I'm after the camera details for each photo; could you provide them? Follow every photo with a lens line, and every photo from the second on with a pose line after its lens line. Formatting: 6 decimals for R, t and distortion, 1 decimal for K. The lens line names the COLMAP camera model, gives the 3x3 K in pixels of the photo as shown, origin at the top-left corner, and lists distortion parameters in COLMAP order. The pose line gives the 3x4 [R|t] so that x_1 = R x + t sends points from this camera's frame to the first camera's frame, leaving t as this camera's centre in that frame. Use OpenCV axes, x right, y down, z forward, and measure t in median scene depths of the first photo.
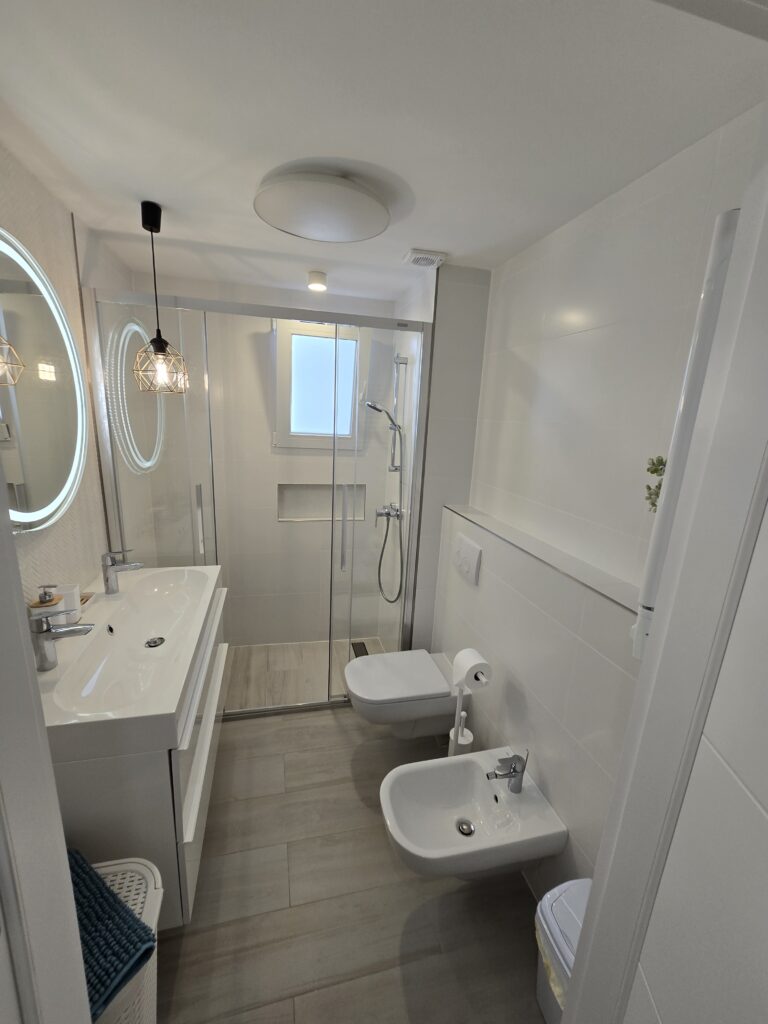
lens RADIAL K [[419.1, 0, 379.0], [0, 419.1, 520.7], [0, 0, 1]] dist [-0.008655, 0.002466]
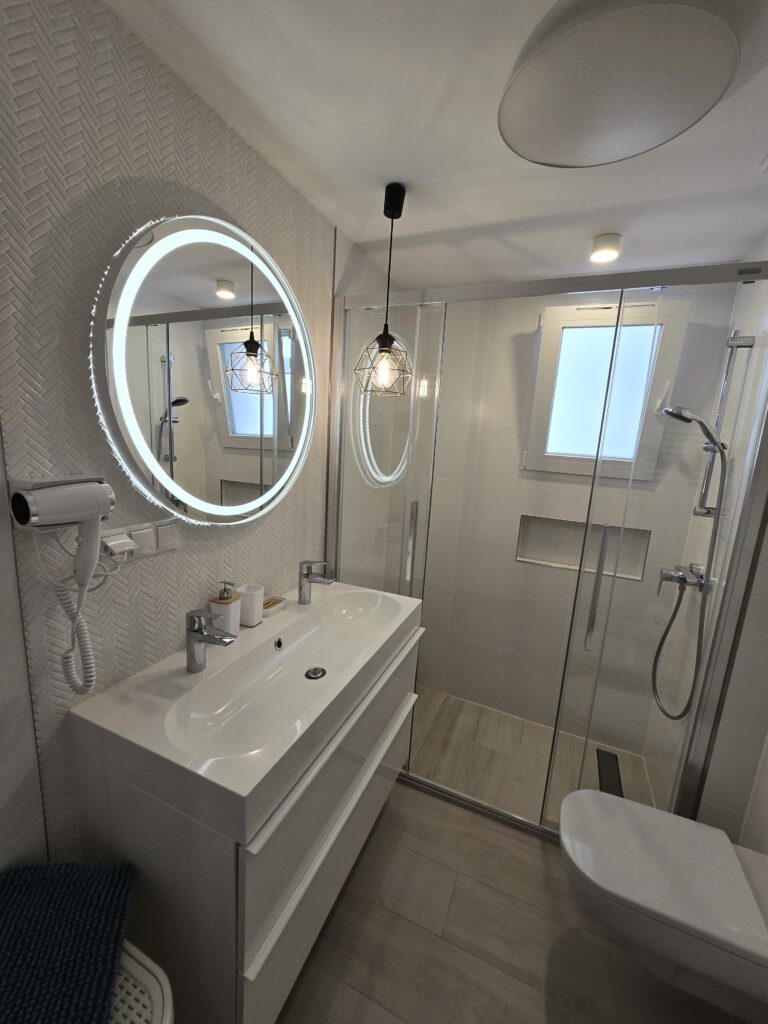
lens RADIAL K [[419.1, 0, 376.2], [0, 419.1, 515.7], [0, 0, 1]] dist [-0.008655, 0.002466]
pose [[0.789241, 0.113043, -0.603590, 0.030627], [-0.168561, 0.985036, -0.035925, -0.012248], [0.590497, 0.130095, 0.796485, 0.233053]]
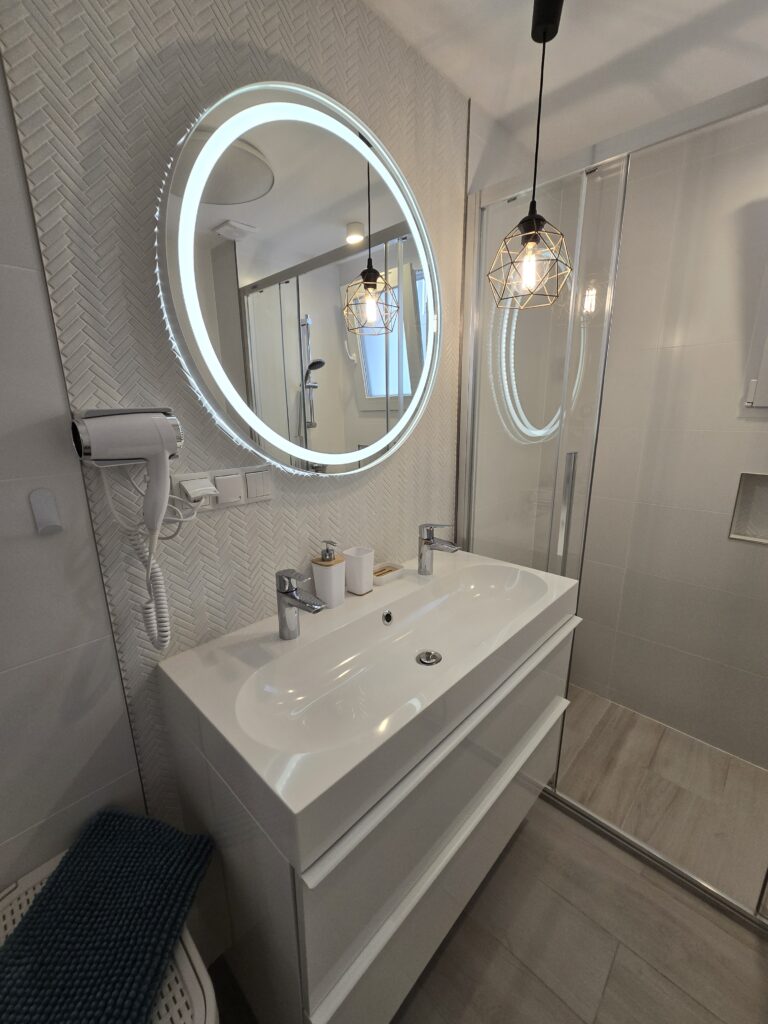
lens RADIAL K [[419.1, 0, 376.6], [0, 419.1, 516.0], [0, 0, 1]] dist [-0.008655, 0.002466]
pose [[0.522277, 0.160709, -0.837496, -0.021954], [-0.172678, 0.981668, 0.080690, 0.010561], [0.835110, 0.102474, 0.540453, 0.352549]]
